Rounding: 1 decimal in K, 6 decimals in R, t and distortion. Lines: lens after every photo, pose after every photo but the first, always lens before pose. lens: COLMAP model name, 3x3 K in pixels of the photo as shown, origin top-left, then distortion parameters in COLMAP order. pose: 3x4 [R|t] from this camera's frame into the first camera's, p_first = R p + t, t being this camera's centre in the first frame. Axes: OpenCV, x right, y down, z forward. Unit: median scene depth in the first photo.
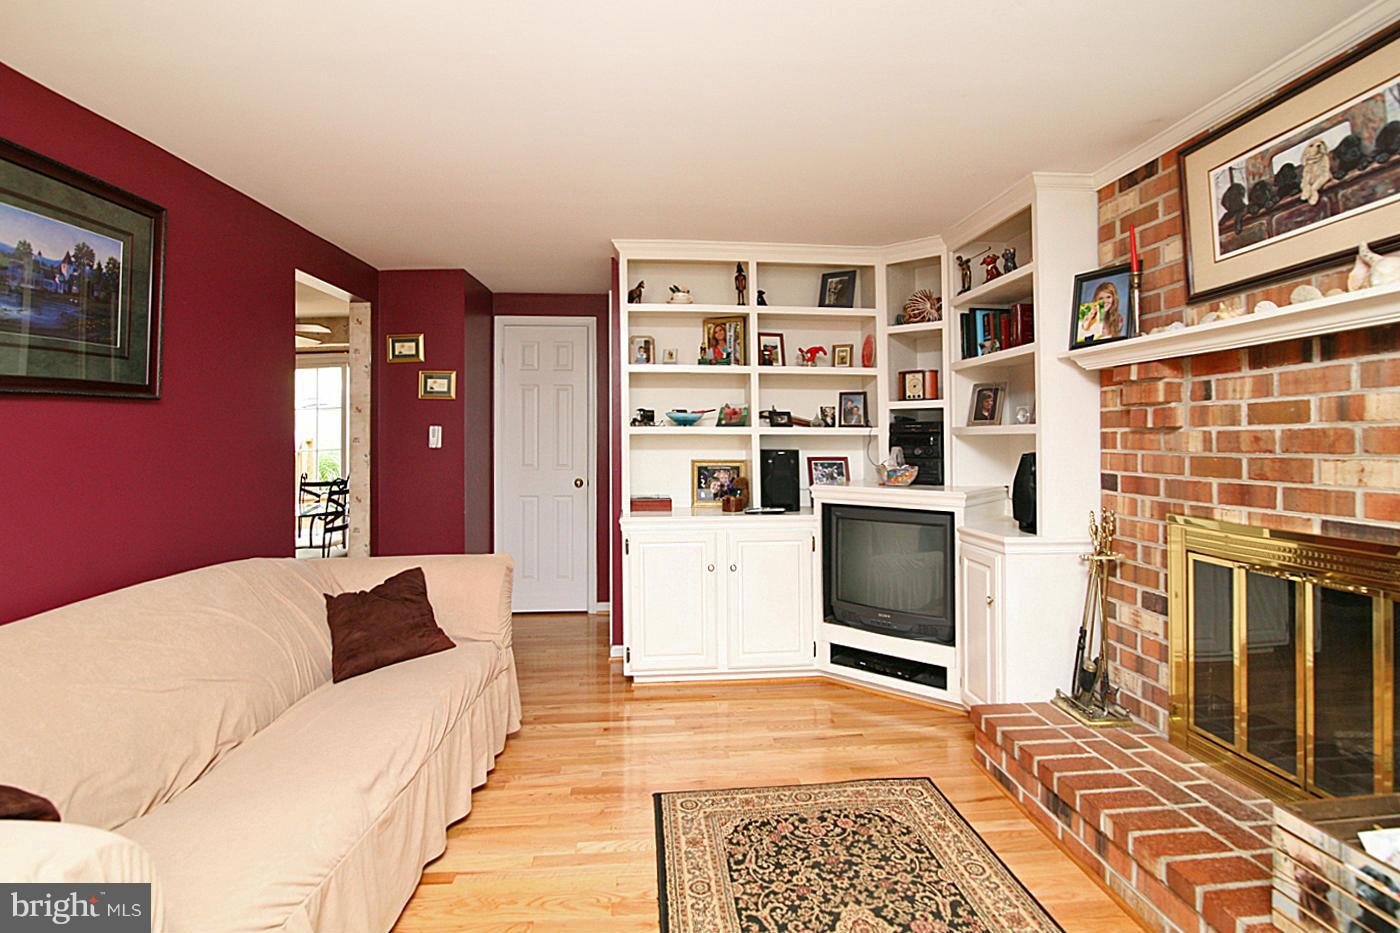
lens RADIAL K [[721.0, 0, 697.0], [0, 721.0, 431.2], [0, 0, 1]] dist [-0.003398, -0.001329]
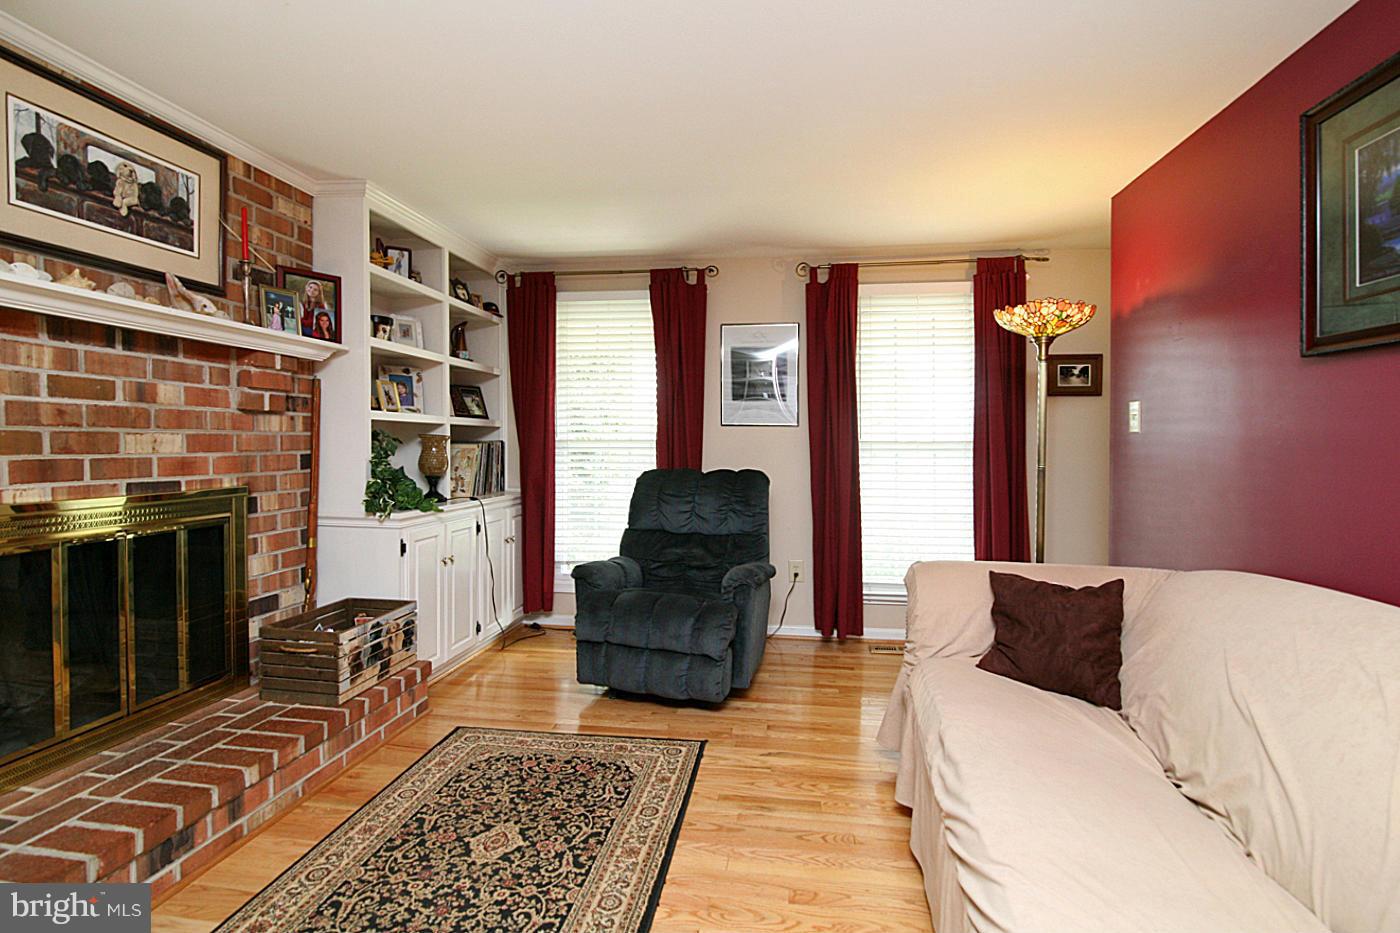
lens RADIAL K [[721.0, 0, 693.5], [0, 721.0, 455.7], [0, 0, 1]] dist [-0.003398, -0.001329]
pose [[-0.974534, 0.000838, 0.224237, -0.304120], [-0.000359, 0.999986, -0.005298, 0.080469], [-0.224239, -0.005244, -0.974520, 1.882932]]
